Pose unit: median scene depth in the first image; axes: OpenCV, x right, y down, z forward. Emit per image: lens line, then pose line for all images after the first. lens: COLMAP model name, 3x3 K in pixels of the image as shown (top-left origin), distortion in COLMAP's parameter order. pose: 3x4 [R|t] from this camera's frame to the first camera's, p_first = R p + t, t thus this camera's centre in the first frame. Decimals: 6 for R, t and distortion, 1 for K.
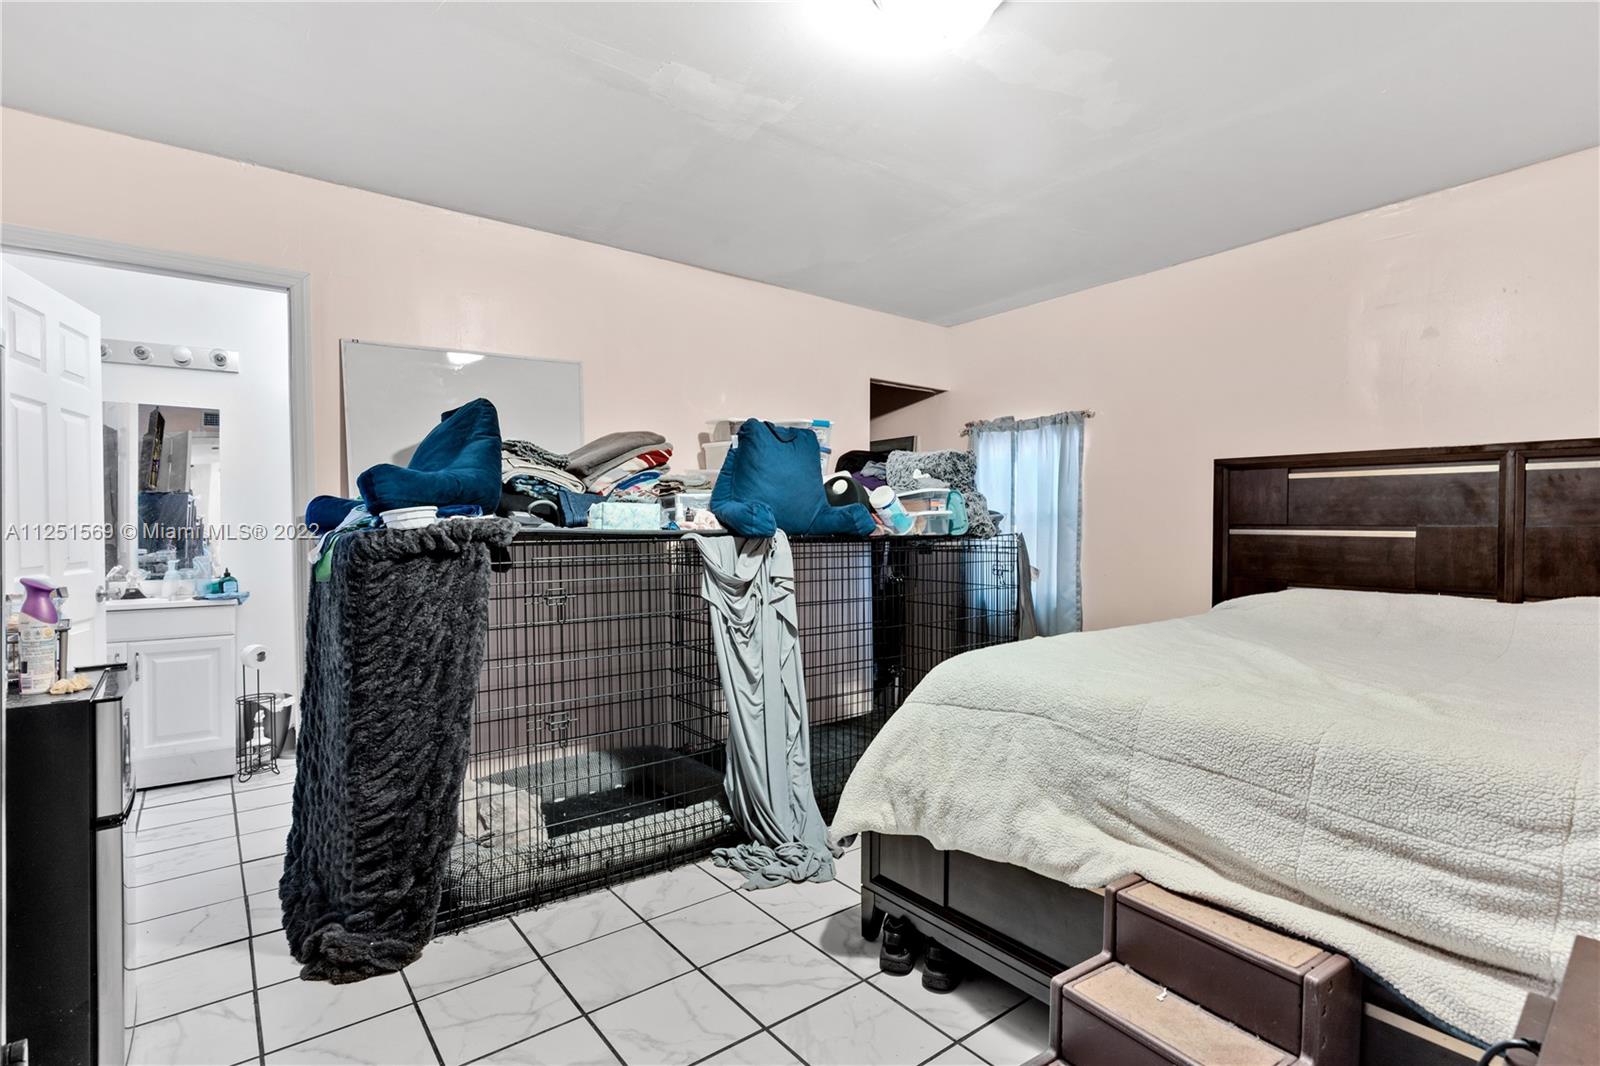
lens RADIAL K [[782.3, 0, 802.6], [0, 782.3, 535.0], [0, 0, 1]] dist [0.004878, 0.000571]
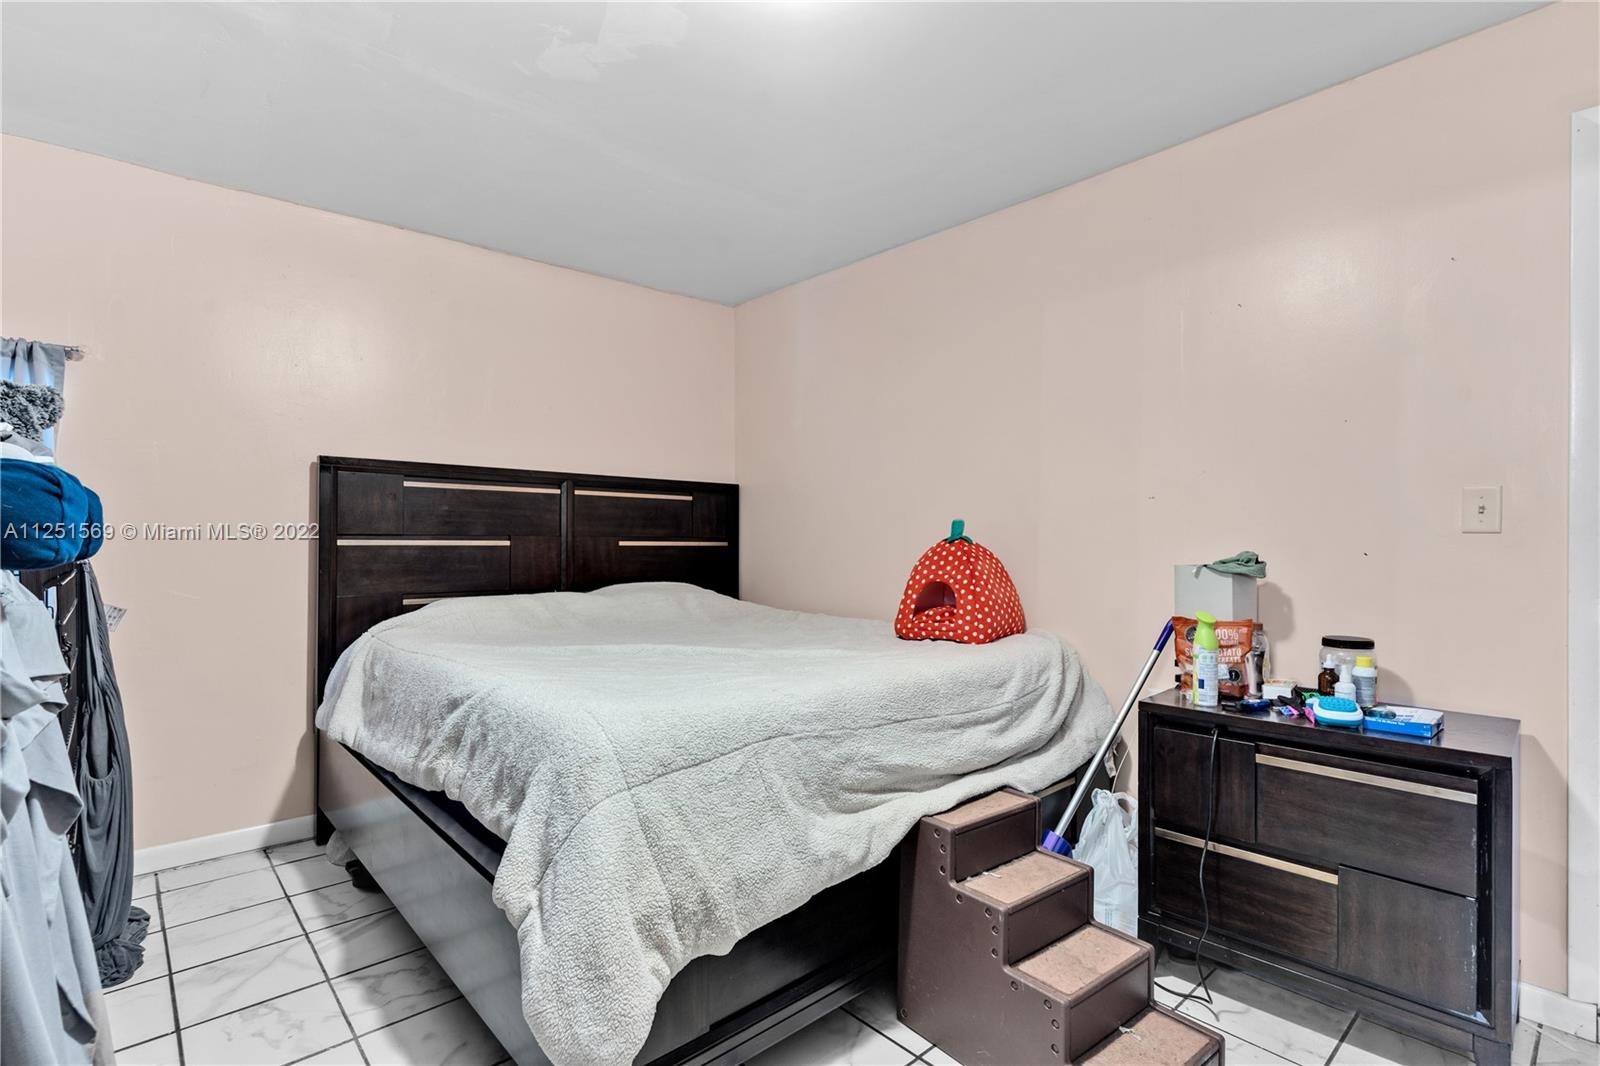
lens RADIAL K [[782.3, 0, 802.3], [0, 782.3, 535.0], [0, 0, 1]] dist [0.004878, 0.000571]
pose [[-0.087774, 0.000740, 0.996140, -0.695131], [0.010278, 0.999947, 0.000163, -0.014494], [-0.996087, 0.010253, -0.087777, 1.130262]]
